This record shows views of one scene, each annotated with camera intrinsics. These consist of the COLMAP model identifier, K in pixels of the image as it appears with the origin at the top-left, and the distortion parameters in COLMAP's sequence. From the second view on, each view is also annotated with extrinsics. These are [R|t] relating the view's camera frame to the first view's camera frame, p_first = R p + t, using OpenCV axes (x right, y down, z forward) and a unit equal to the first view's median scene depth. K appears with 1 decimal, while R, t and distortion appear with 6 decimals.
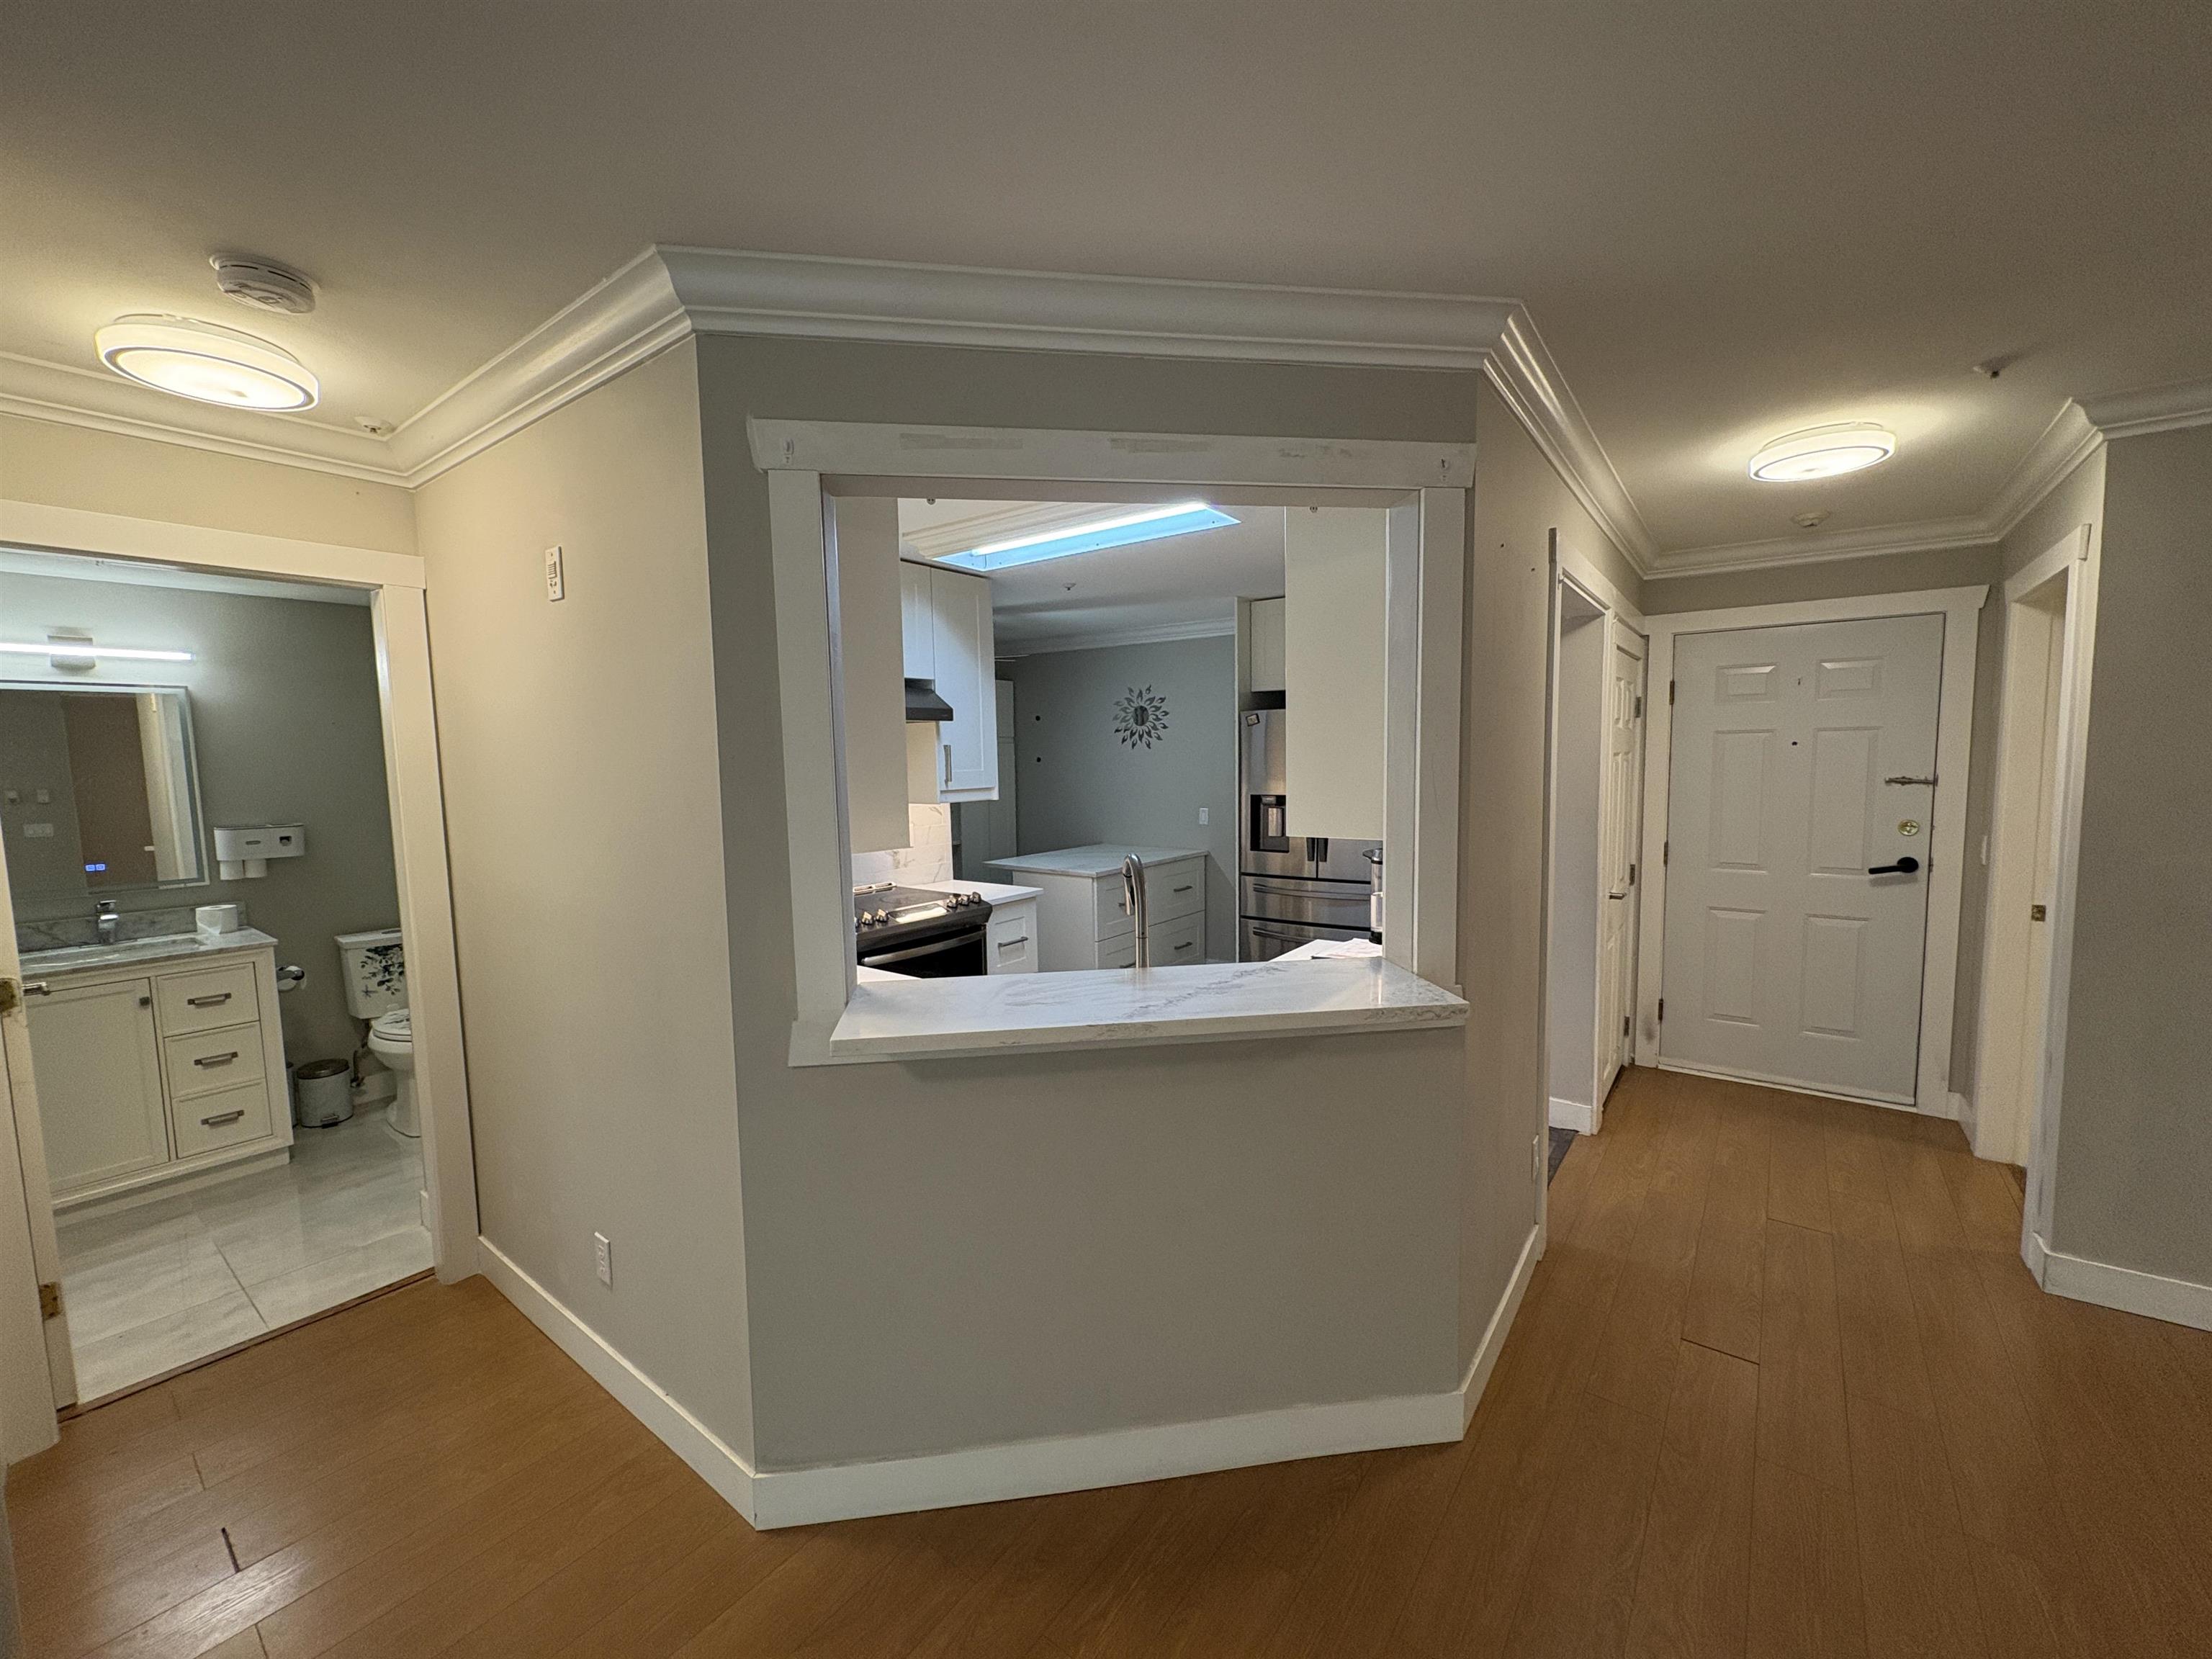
lens RADIAL K [[879.6, 0, 1103.3], [0, 879.6, 829.8], [0, 0, 1]] dist [0.000406, -0.000061]
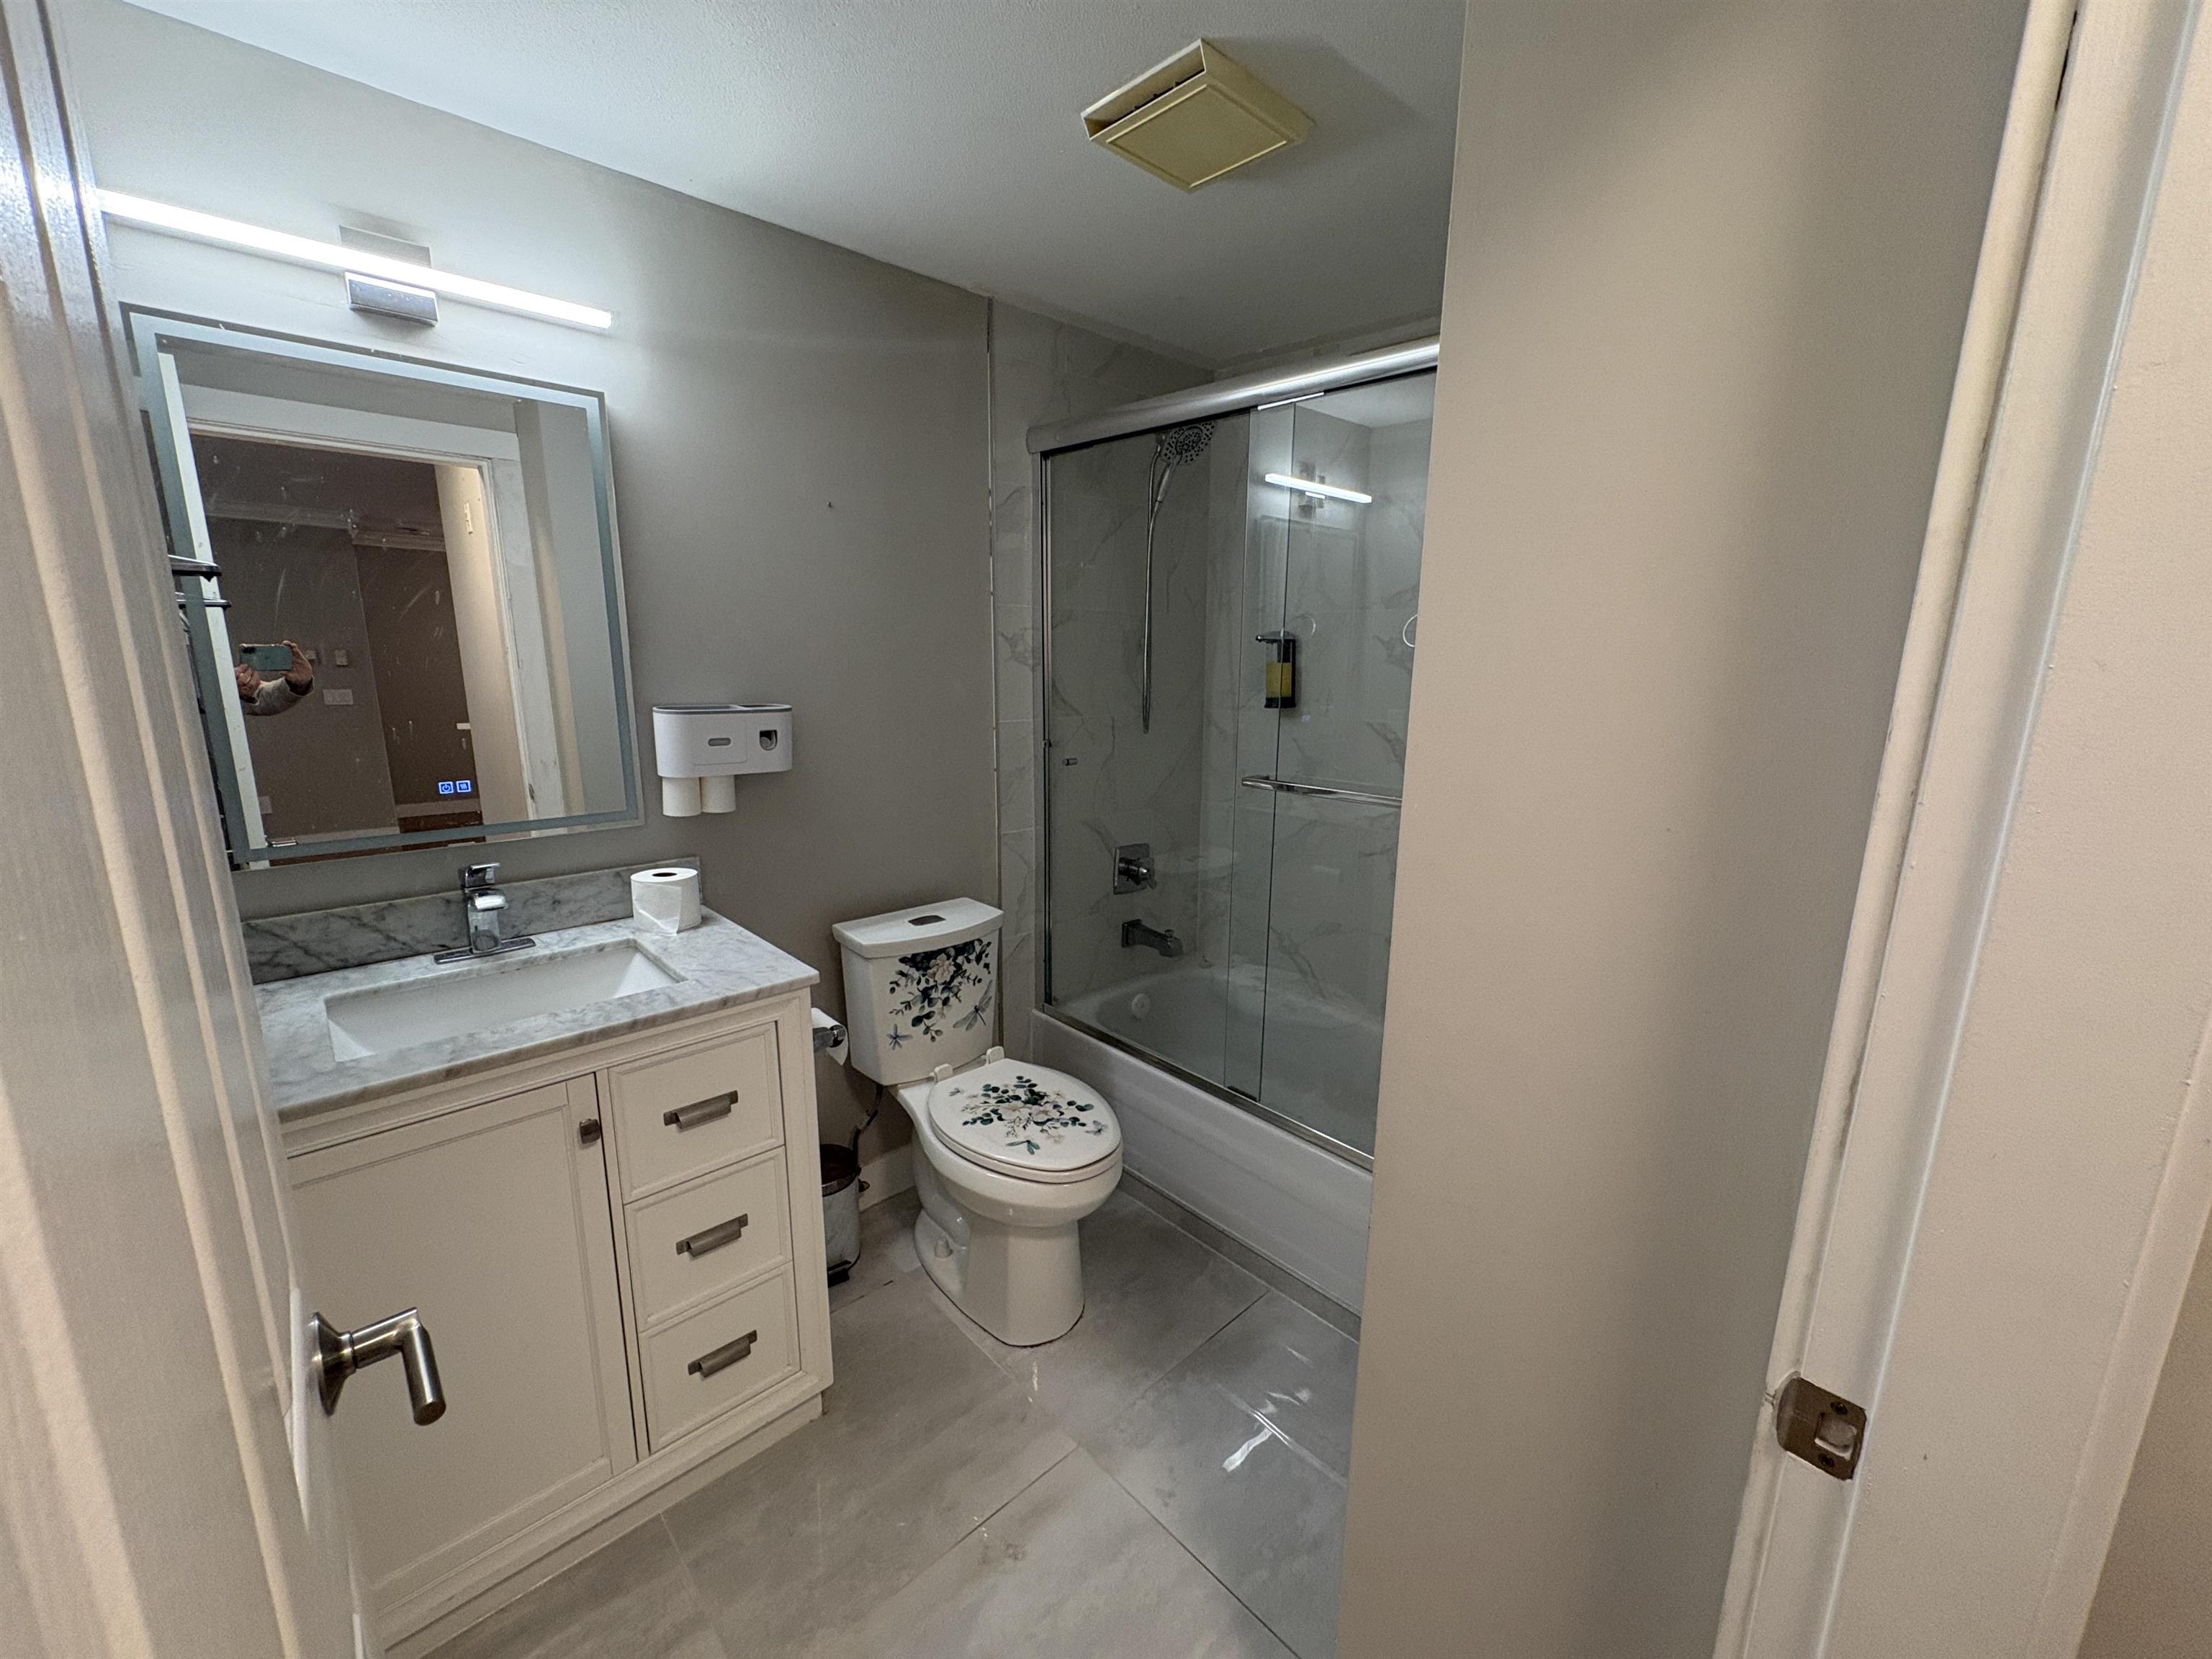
lens RADIAL K [[879.6, 0, 1103.3], [0, 879.6, 829.8], [0, 0, 1]] dist [0.000406, -0.000061]
pose [[0.984915, 0.061704, -0.161663, -0.687406], [-0.043414, 0.992495, 0.114321, -0.001927], [0.167504, -0.105578, 0.980202, 0.563808]]
